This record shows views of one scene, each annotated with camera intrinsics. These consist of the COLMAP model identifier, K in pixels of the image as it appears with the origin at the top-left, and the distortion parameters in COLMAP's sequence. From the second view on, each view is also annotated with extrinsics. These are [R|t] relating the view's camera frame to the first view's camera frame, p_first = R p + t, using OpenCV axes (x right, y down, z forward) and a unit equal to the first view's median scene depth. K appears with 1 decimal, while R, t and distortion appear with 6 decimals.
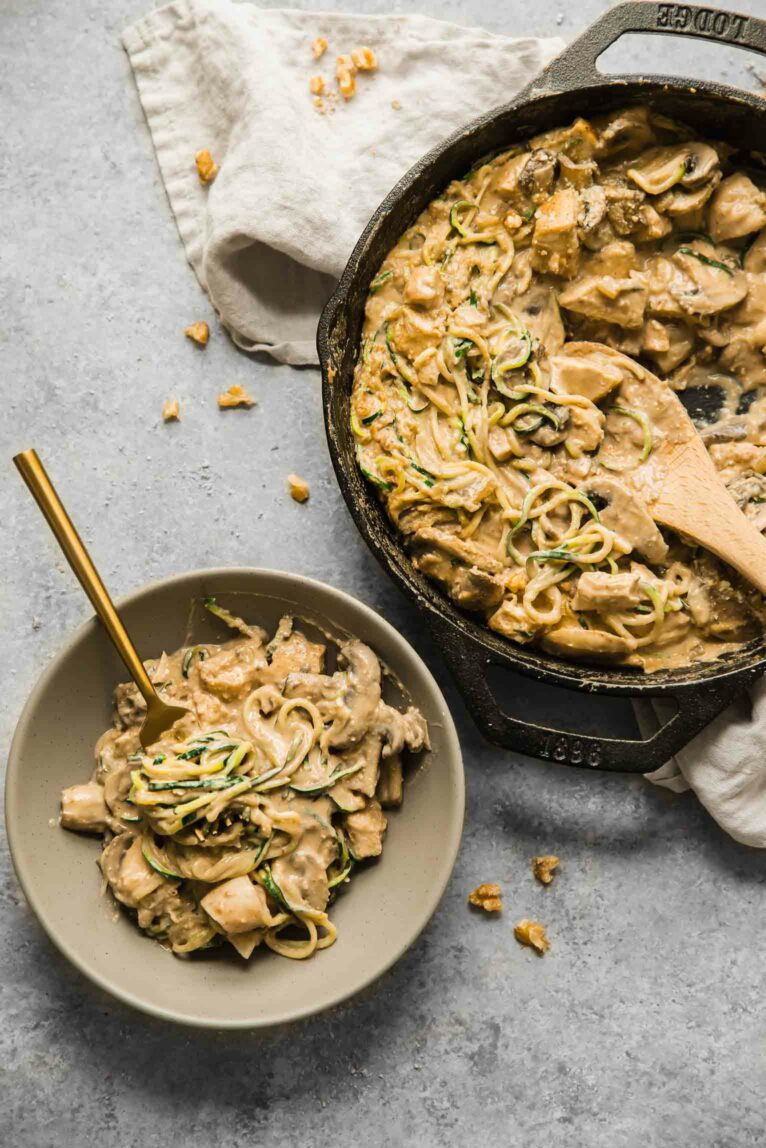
lens RADIAL K [[2004.2, 0, 383.0], [0, 2004.2, 574.0], [0, 0, 1]] dist [0.104415, 0.132051]
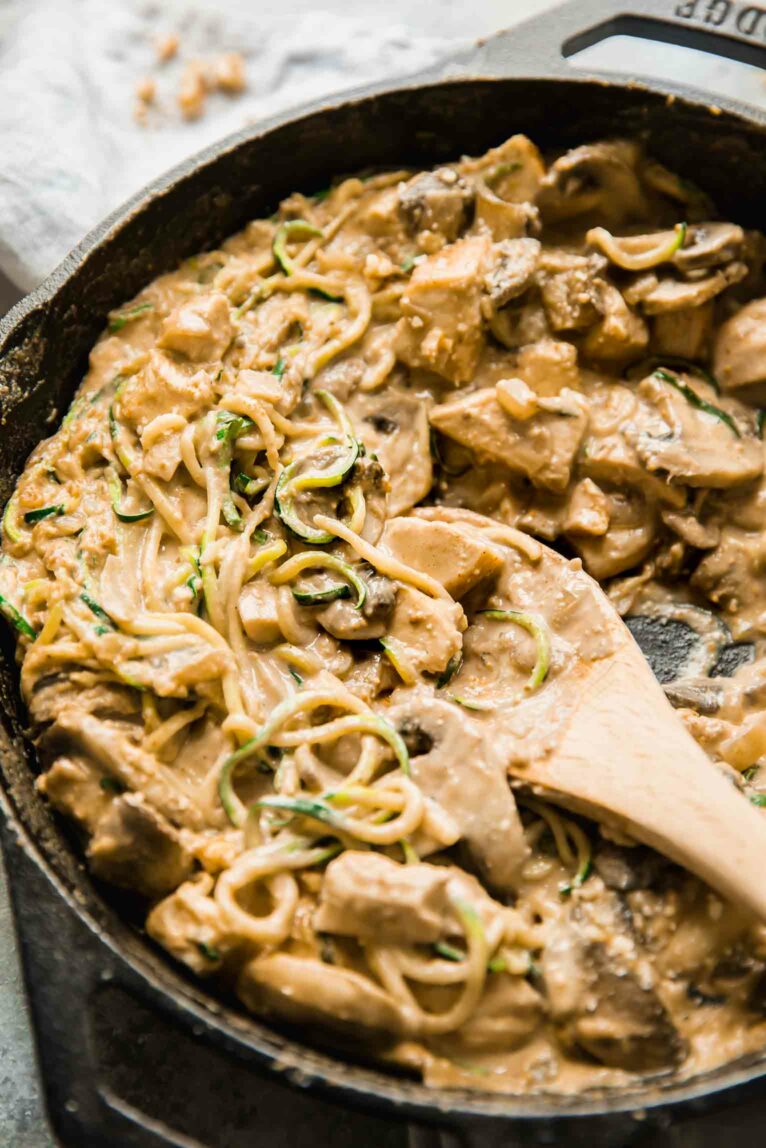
lens RADIAL K [[1949.4, 0, 383.0], [0, 1949.4, 574.0], [0, 0, 1]] dist [0.034069, 0.198738]
pose [[0.974889, 0.196342, -0.105077, 0.144563], [-0.220865, 0.912795, -0.343546, 0.099870], [0.028461, 0.358127, 0.933239, 0.512429]]
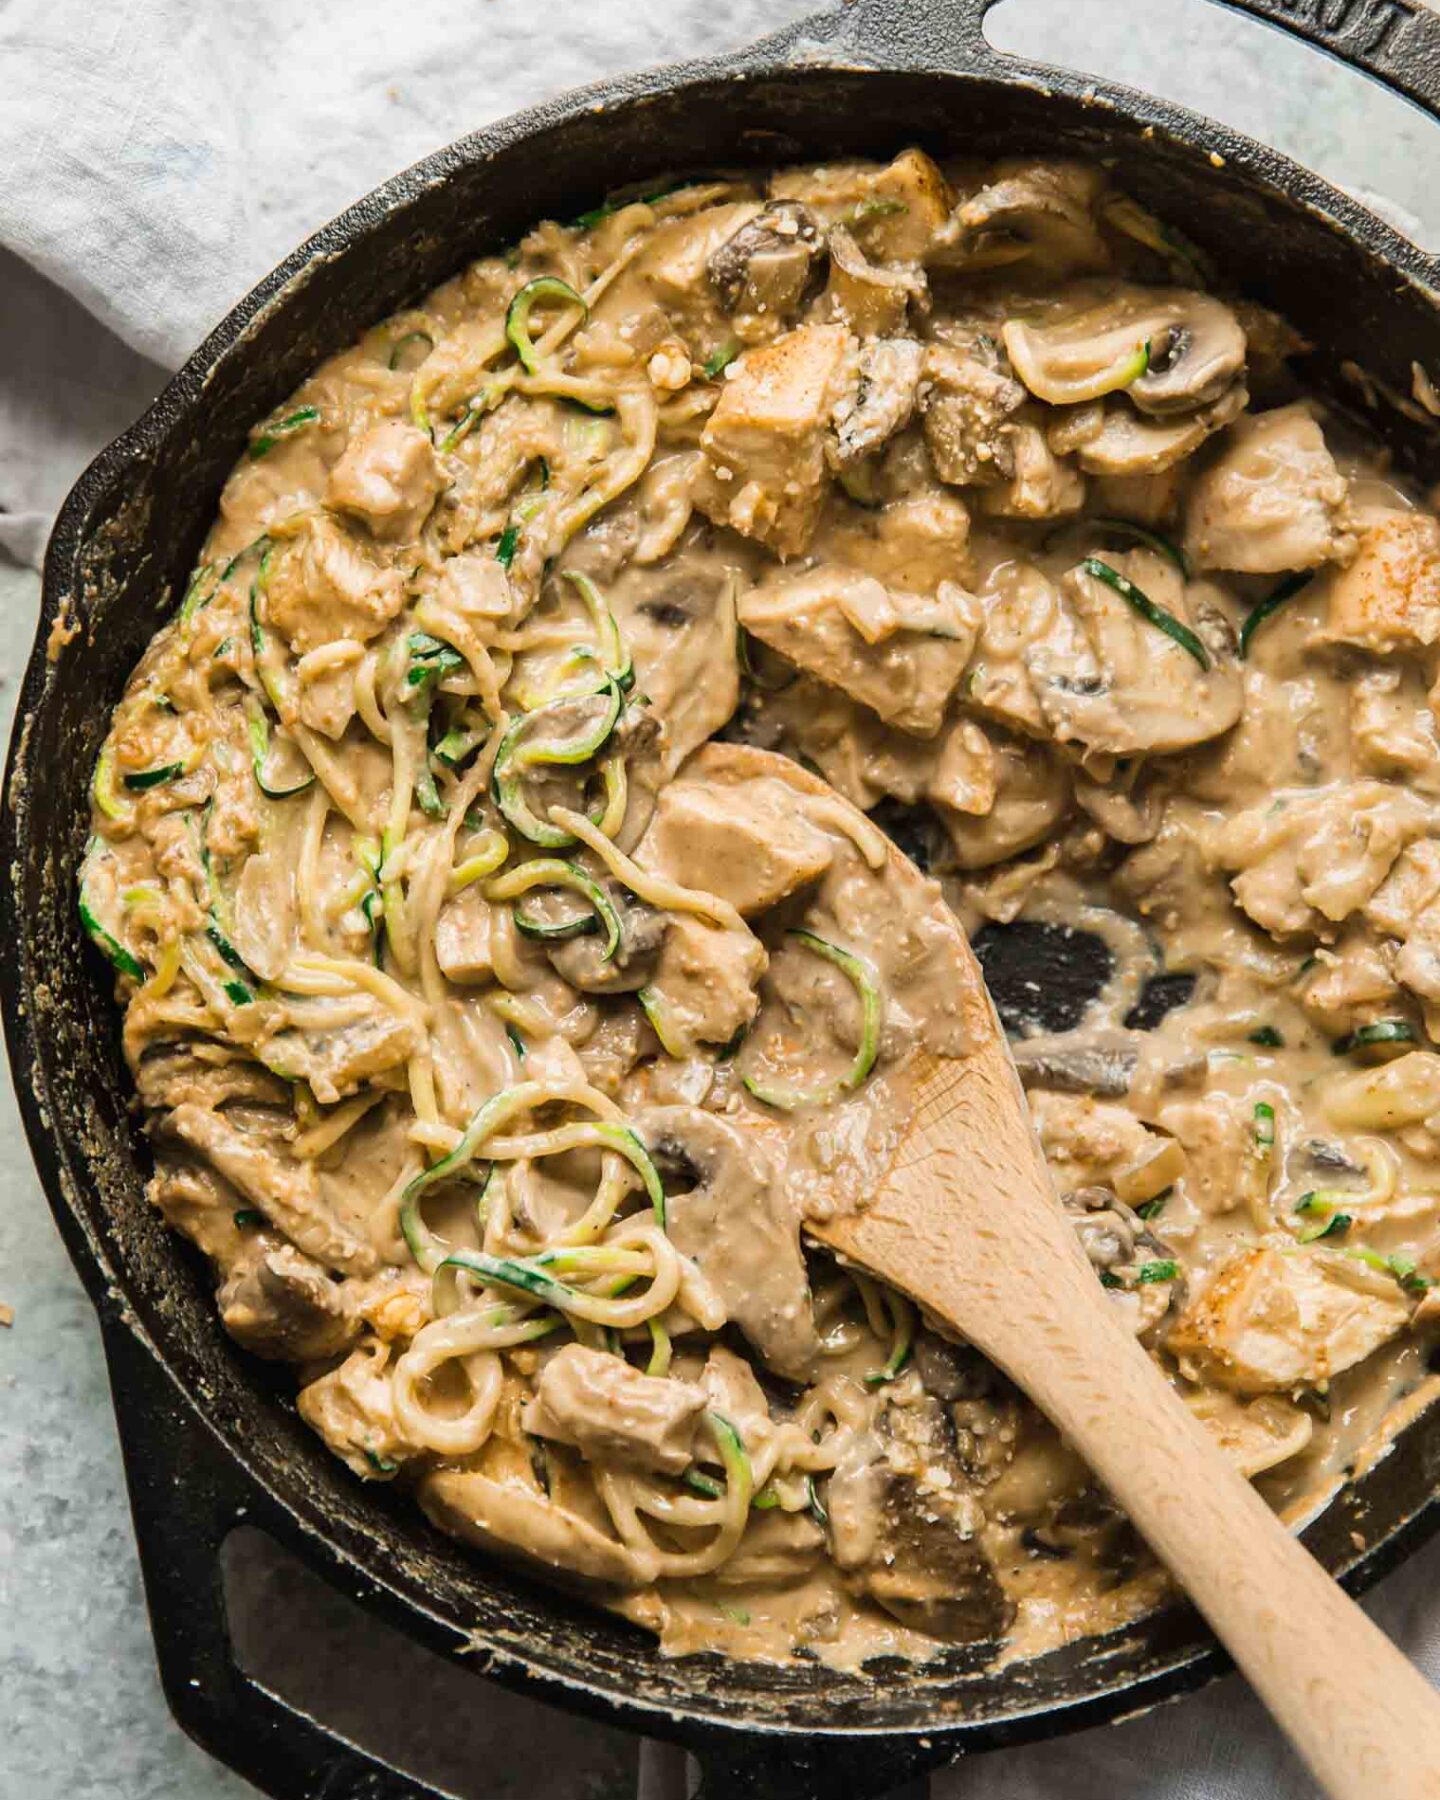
lens RADIAL K [[3755.5, 0, 720.0], [0, 3755.5, 900.0], [0, 0, 1]] dist [0.070088, 0.109371]
pose [[0.960855, 0.272670, -0.049089, 0.136226], [-0.272053, 0.962095, 0.018960, -0.098093], [0.052398, -0.004863, 0.998614, 0.310988]]
